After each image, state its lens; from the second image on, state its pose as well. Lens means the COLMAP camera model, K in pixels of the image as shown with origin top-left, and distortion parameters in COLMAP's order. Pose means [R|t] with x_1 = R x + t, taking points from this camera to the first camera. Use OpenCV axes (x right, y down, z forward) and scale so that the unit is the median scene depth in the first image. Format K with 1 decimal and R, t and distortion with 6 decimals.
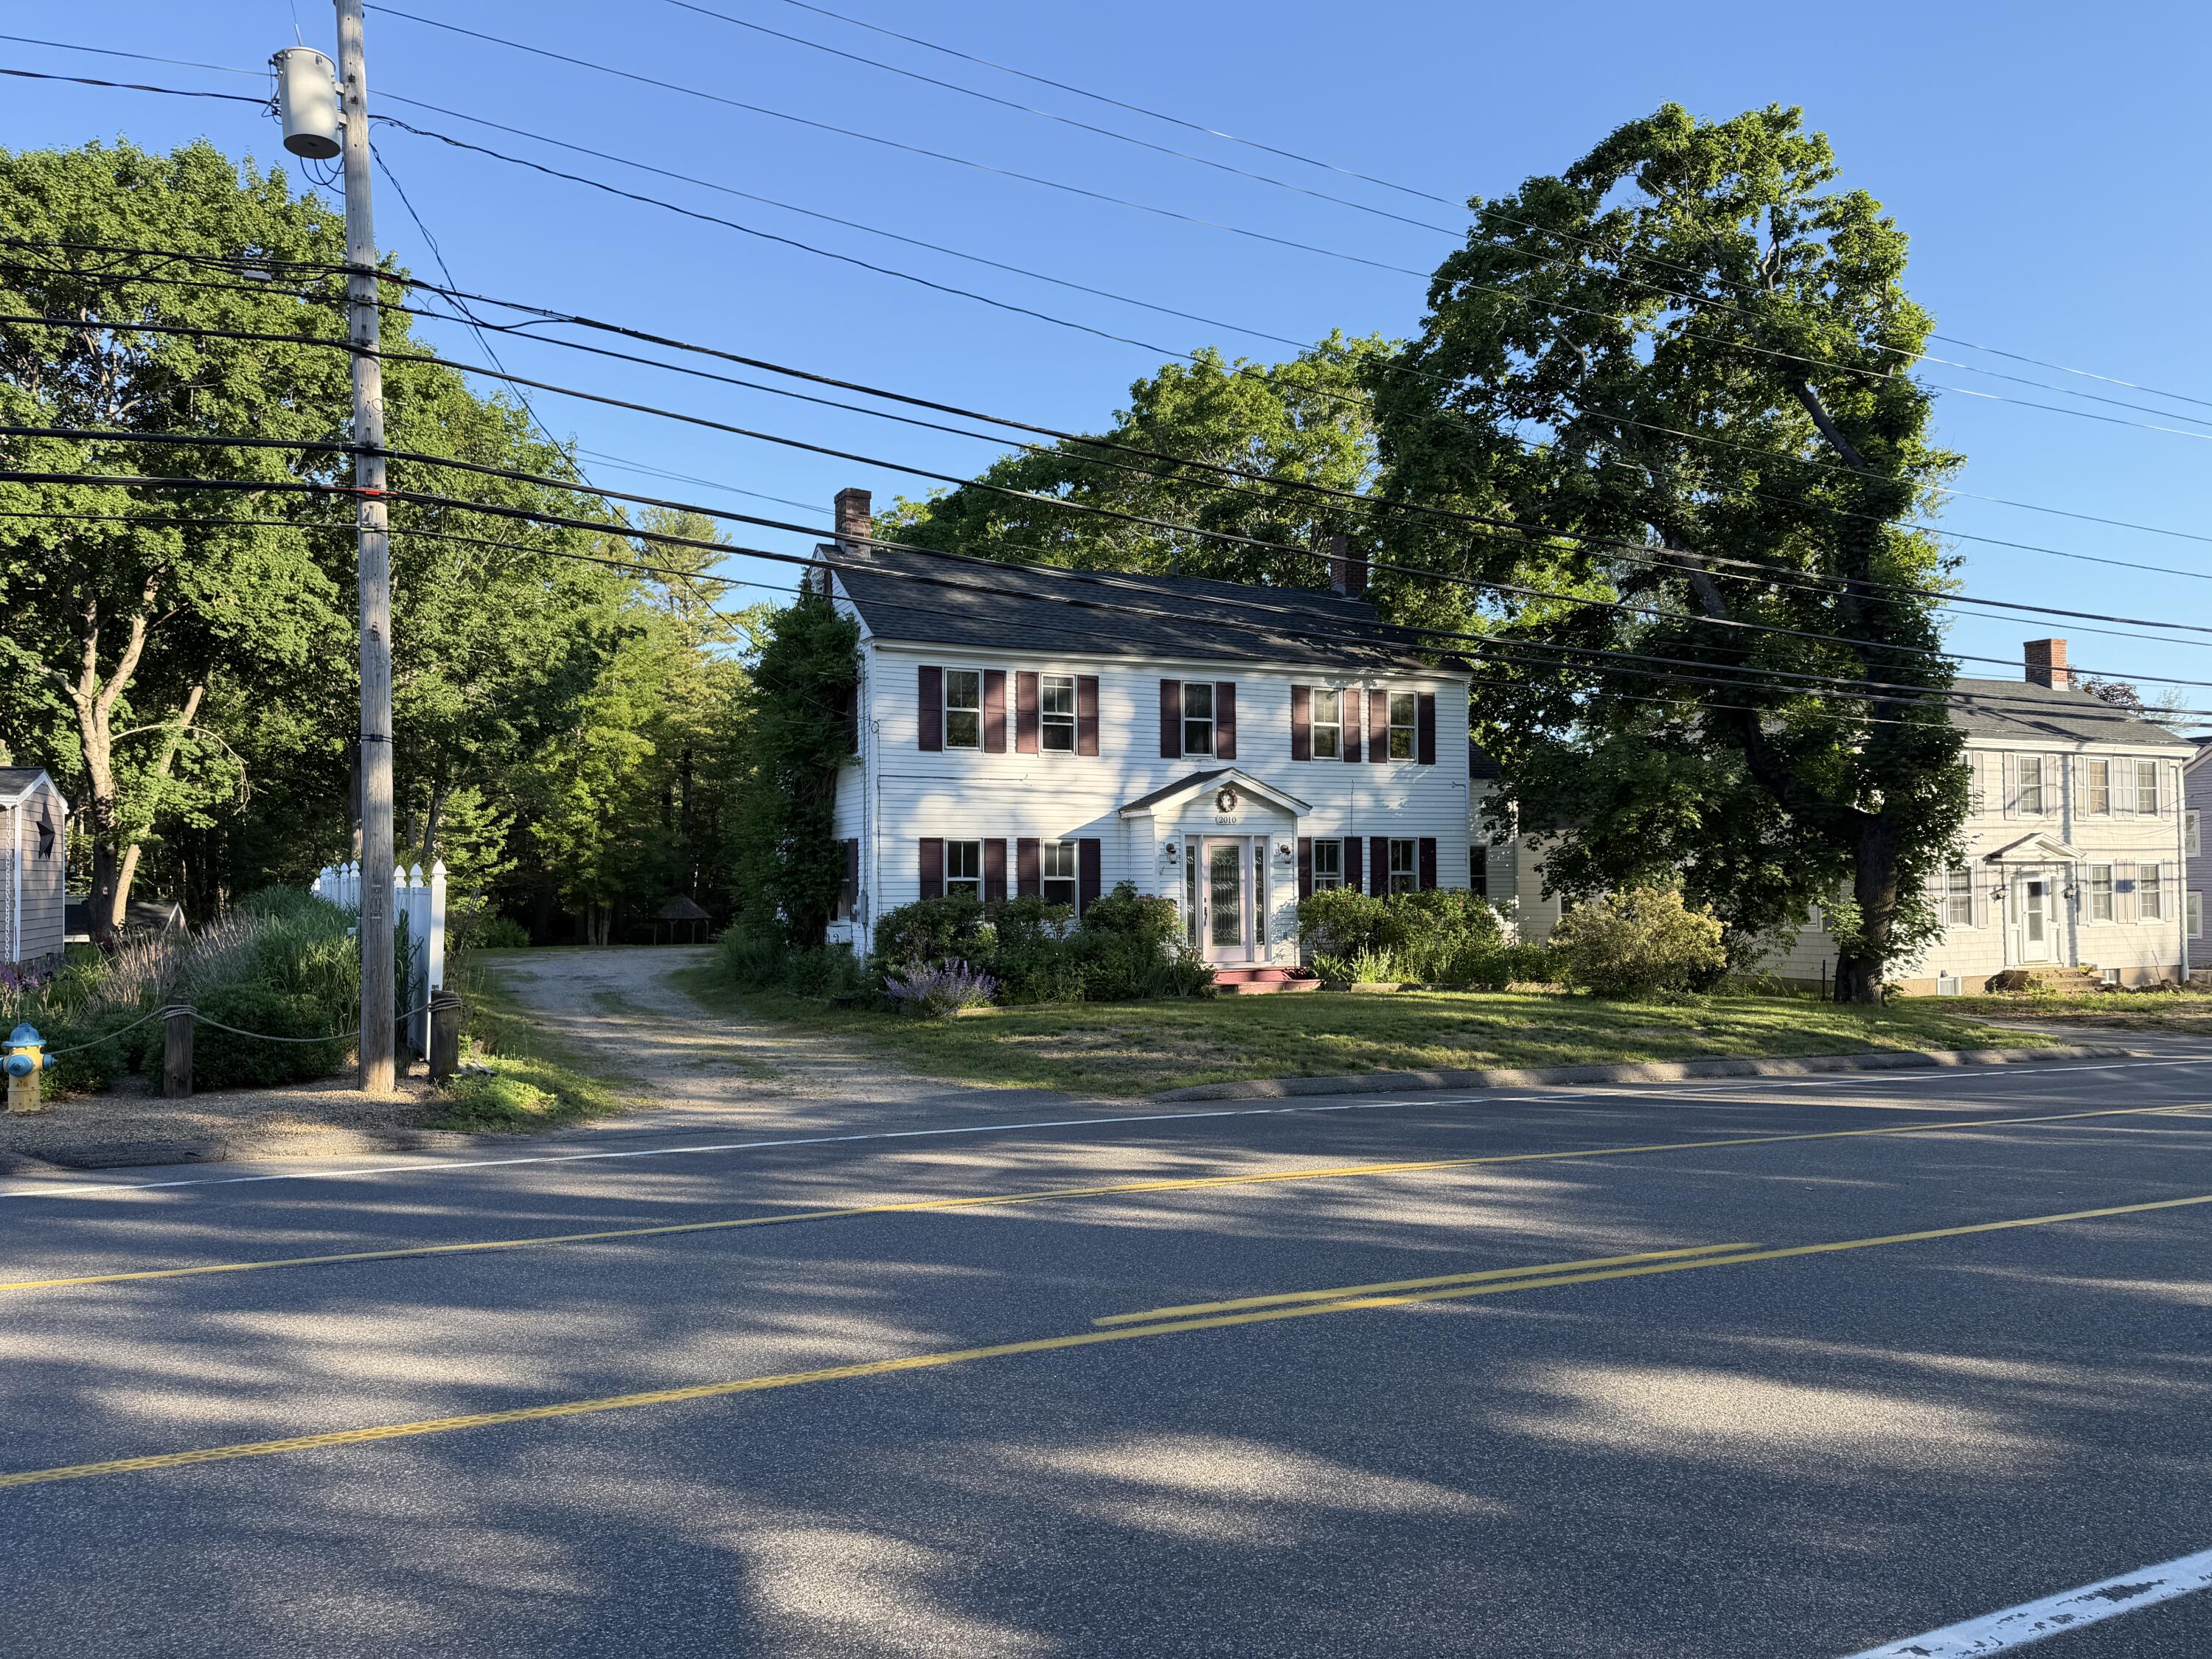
lens RADIAL K [[1543.5, 0, 1106.0], [0, 1543.5, 829.5], [0, 0, 1]] dist [0.053651, -0.065274]
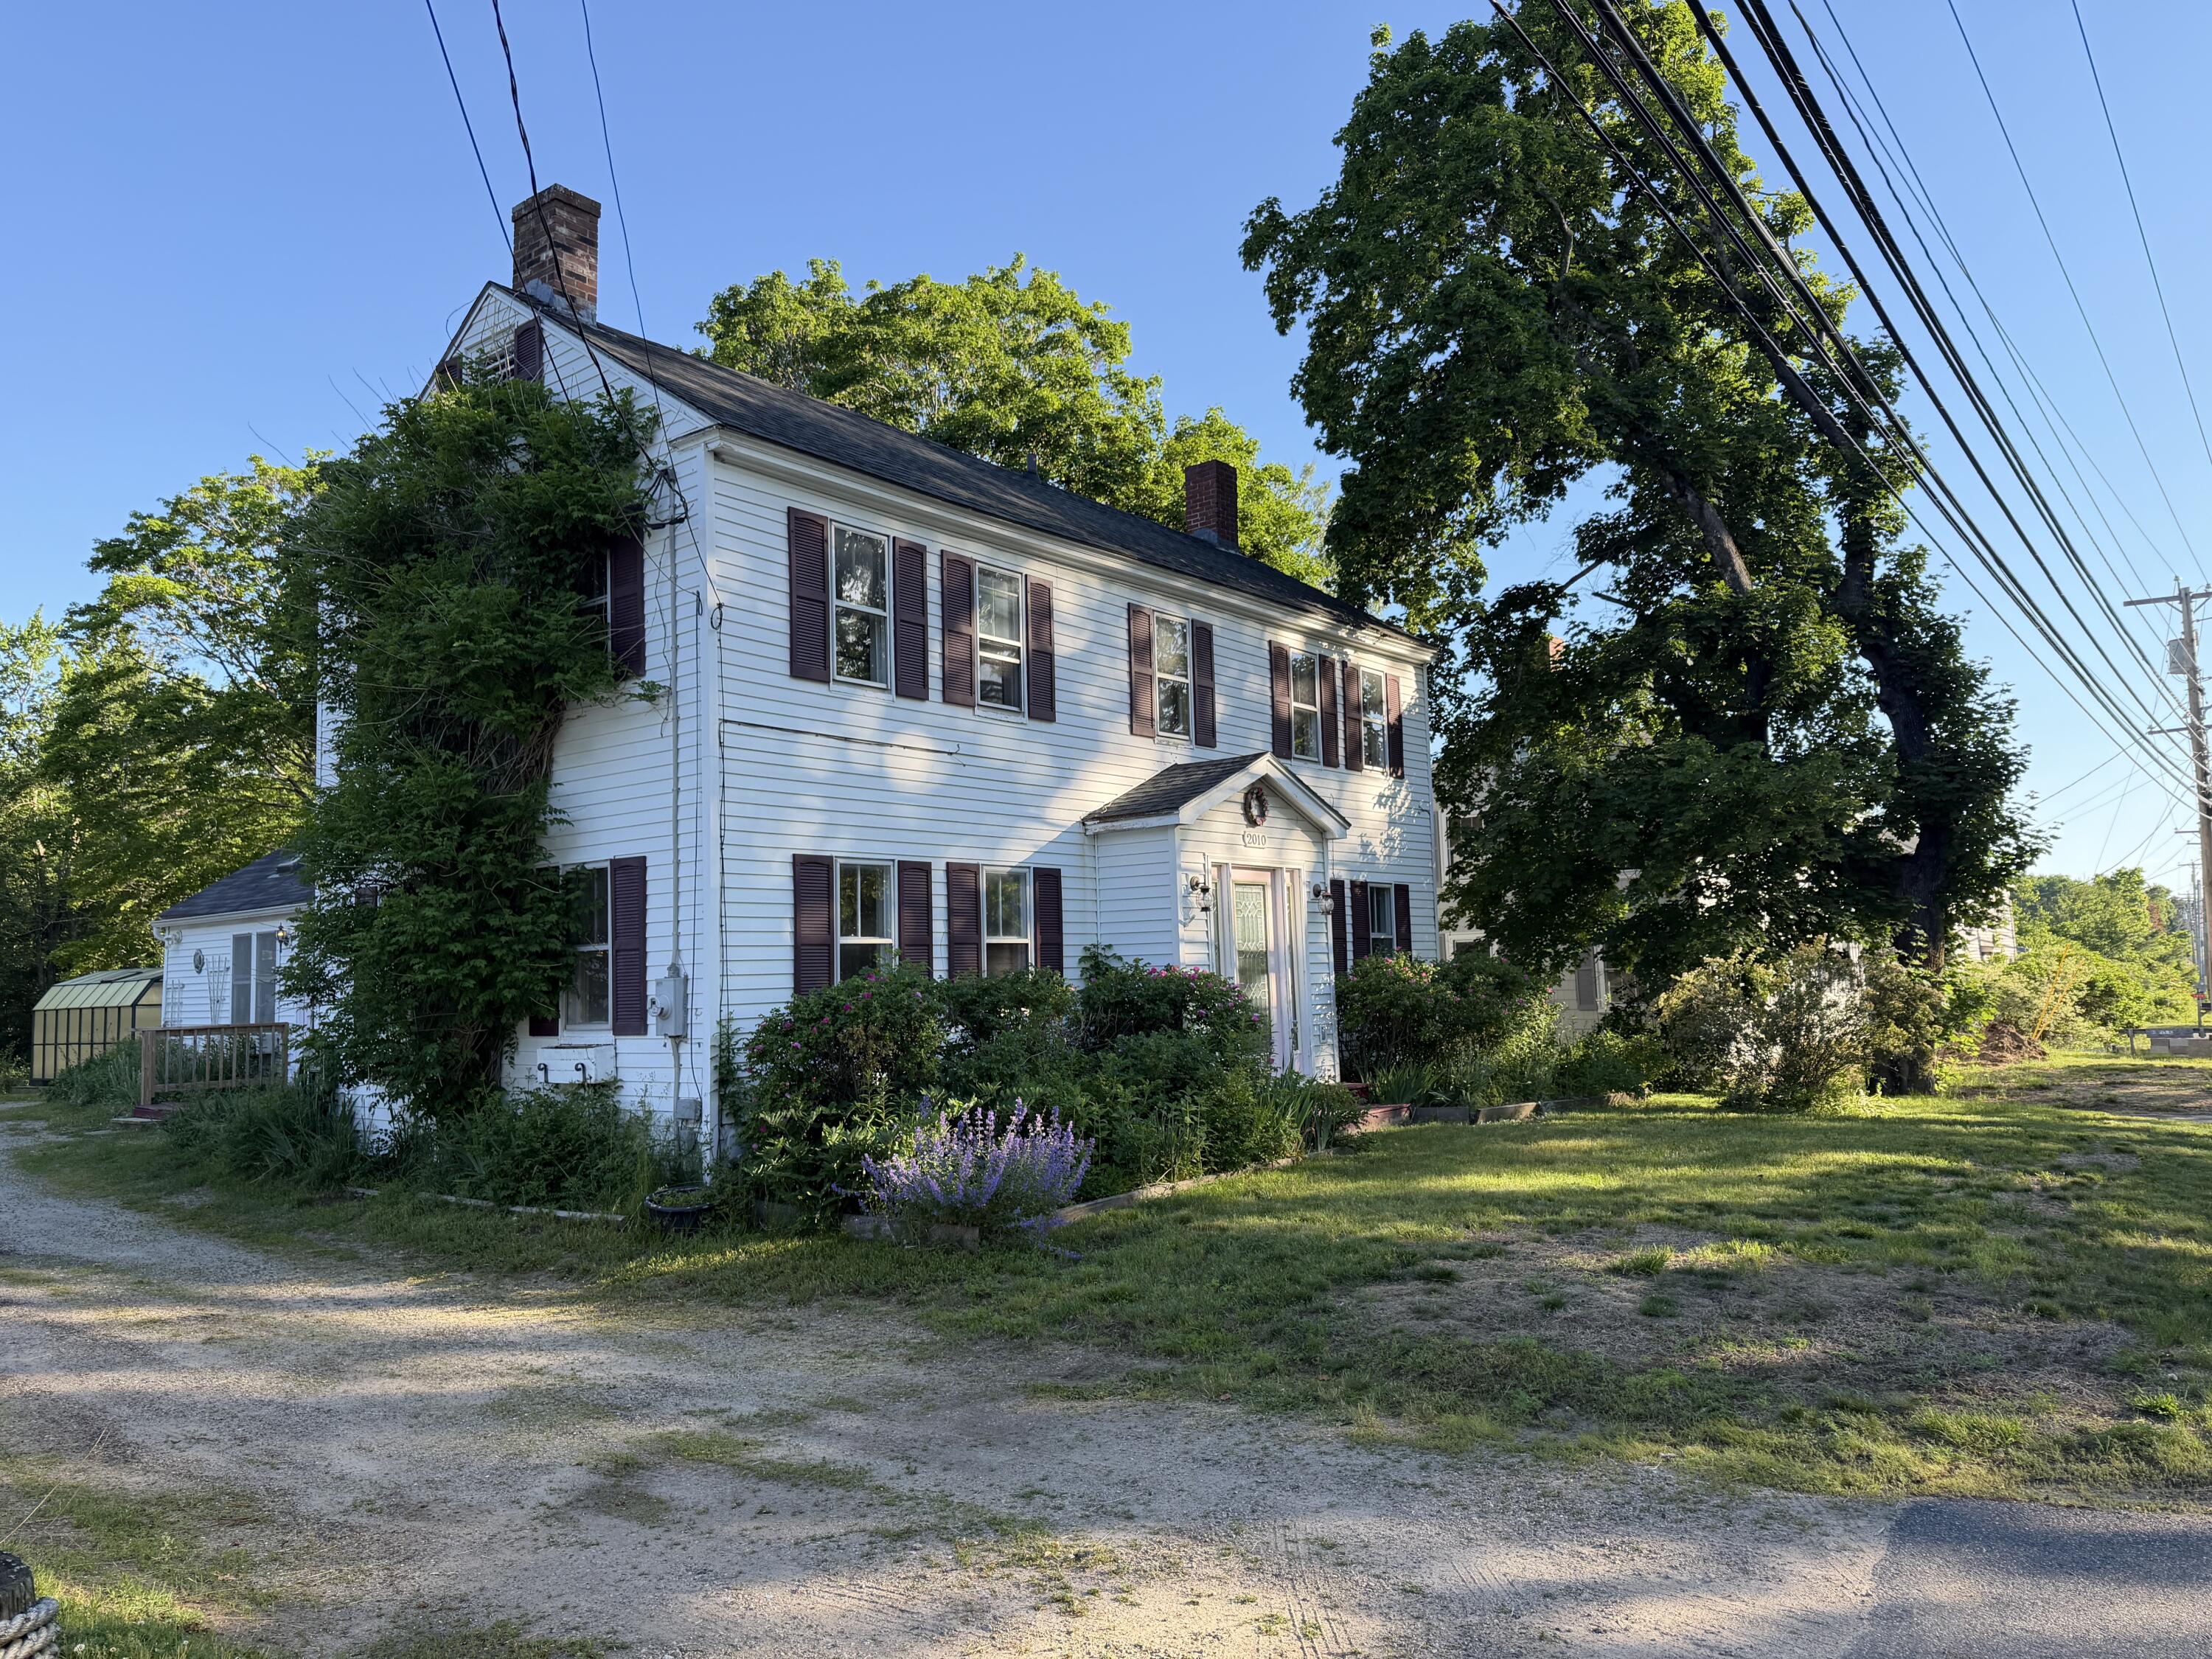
lens RADIAL K [[1543.5, 0, 1106.0], [0, 1543.5, 829.5], [0, 0, 1]] dist [0.053651, -0.065274]
pose [[0.912459, 0.017153, 0.408808, -0.219680], [0.009317, 0.997991, -0.062670, 0.027505], [-0.409062, 0.060993, 0.910466, 0.497702]]
